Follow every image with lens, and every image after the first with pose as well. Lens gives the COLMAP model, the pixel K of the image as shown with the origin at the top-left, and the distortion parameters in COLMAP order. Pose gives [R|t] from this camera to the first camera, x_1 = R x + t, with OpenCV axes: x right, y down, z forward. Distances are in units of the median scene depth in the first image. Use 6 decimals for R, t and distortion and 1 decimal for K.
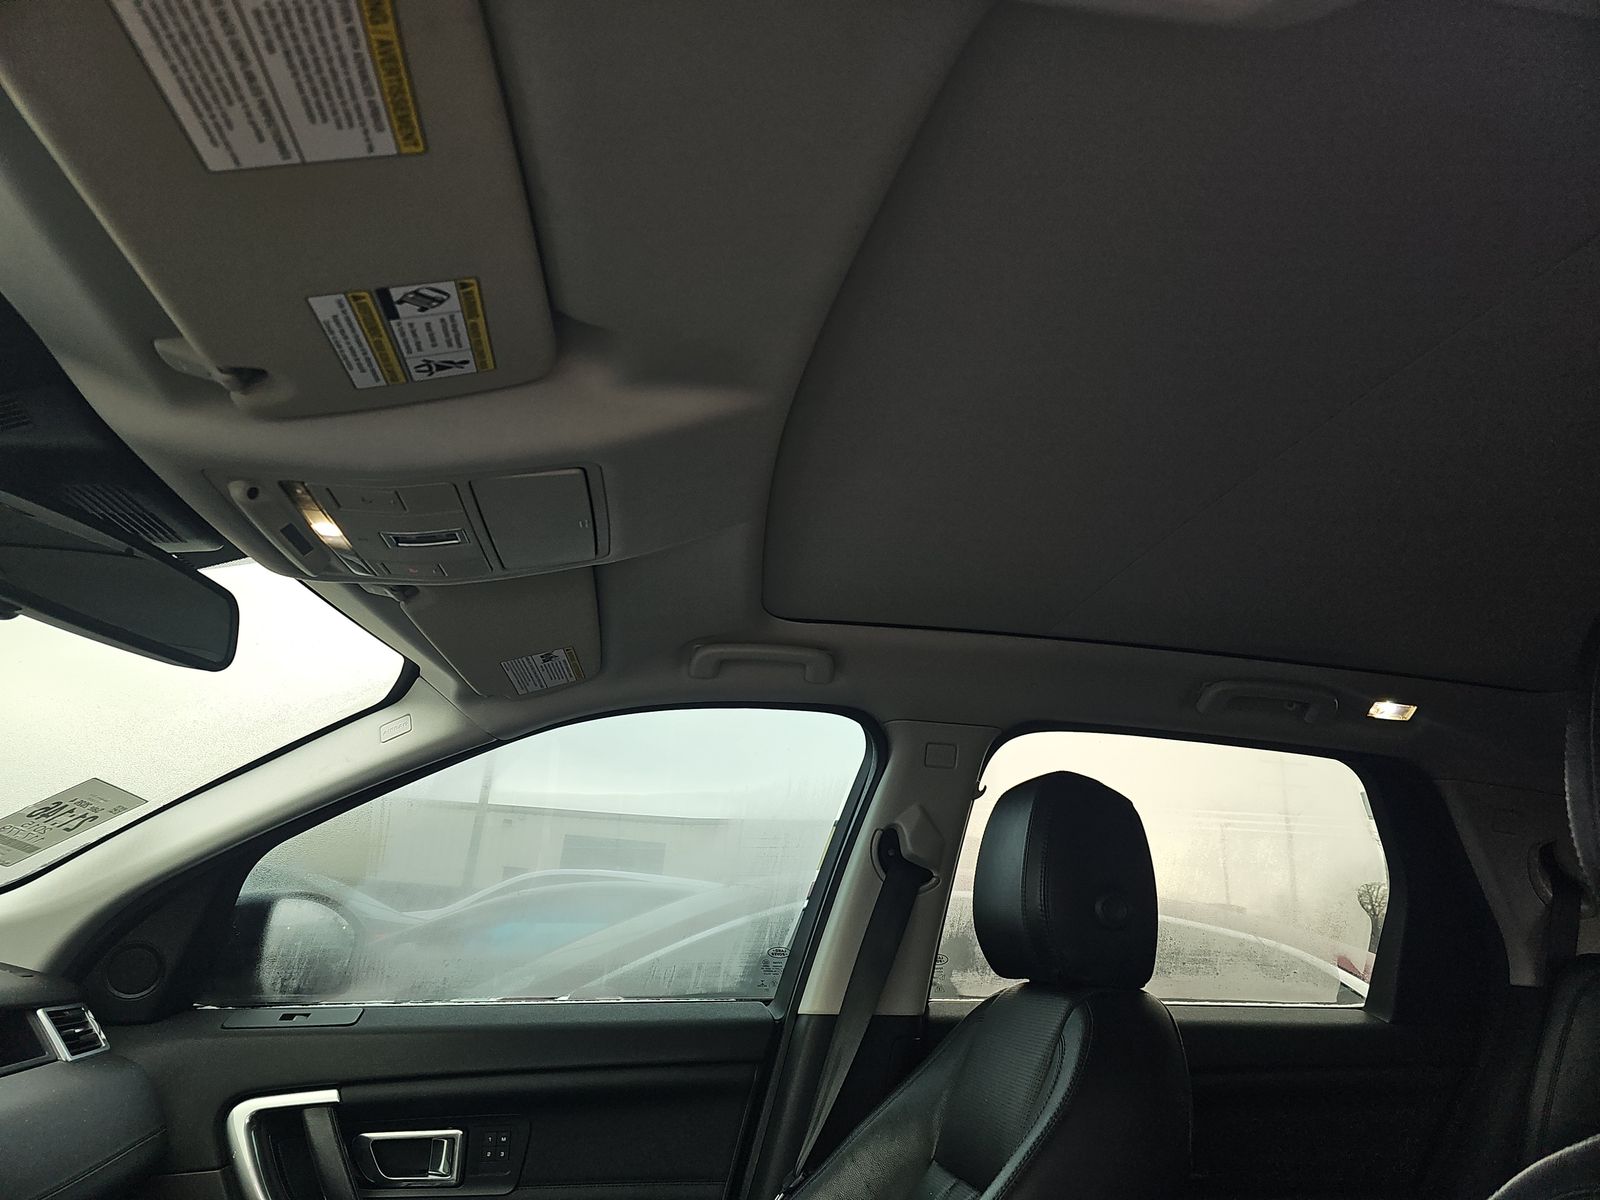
lens RADIAL K [[1076.5, 0, 803.0], [0, 1076.5, 610.8], [0, 0, 1]] dist [0.079103, -0.081357]
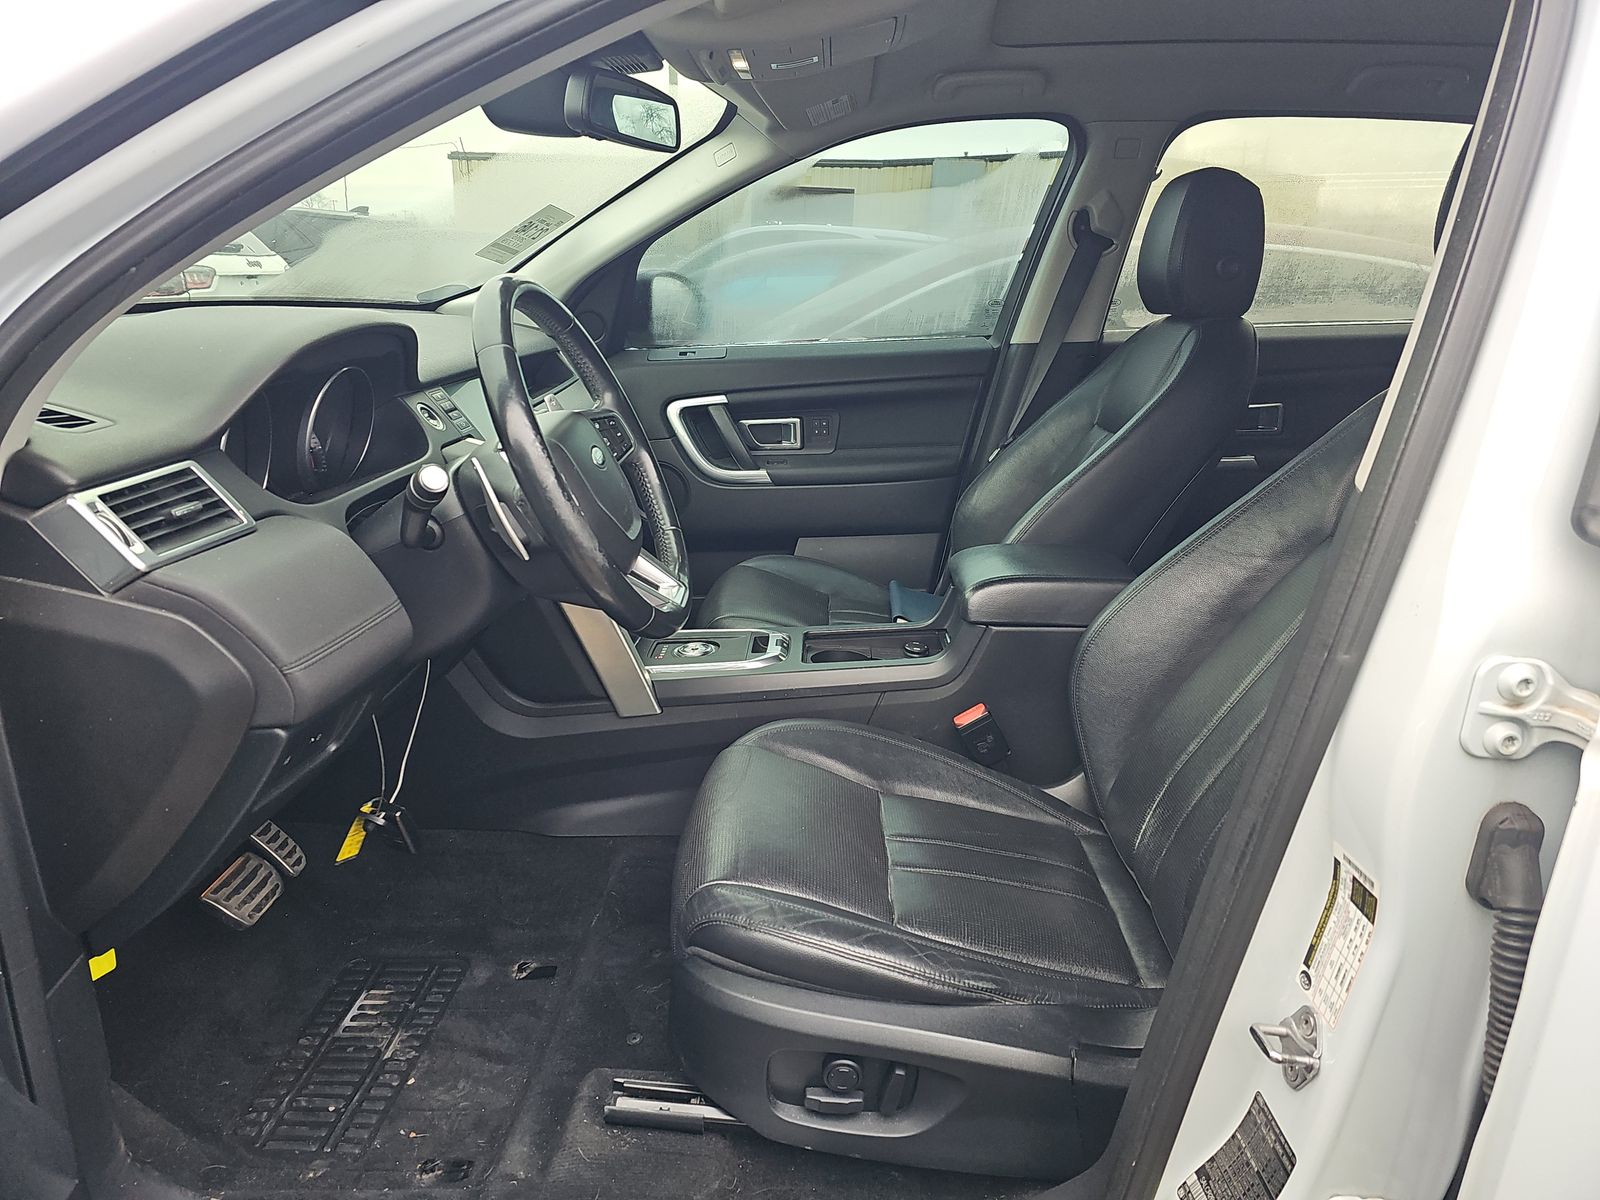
lens RADIAL K [[1076.5, 0, 803.0], [0, 1076.5, 610.8], [0, 0, 1]] dist [0.079103, -0.081357]
pose [[0.984777, 0.012120, -0.173398, -0.022890], [0.085828, 0.833570, 0.545706, -0.161294], [0.151153, -0.552281, 0.819840, -0.469735]]
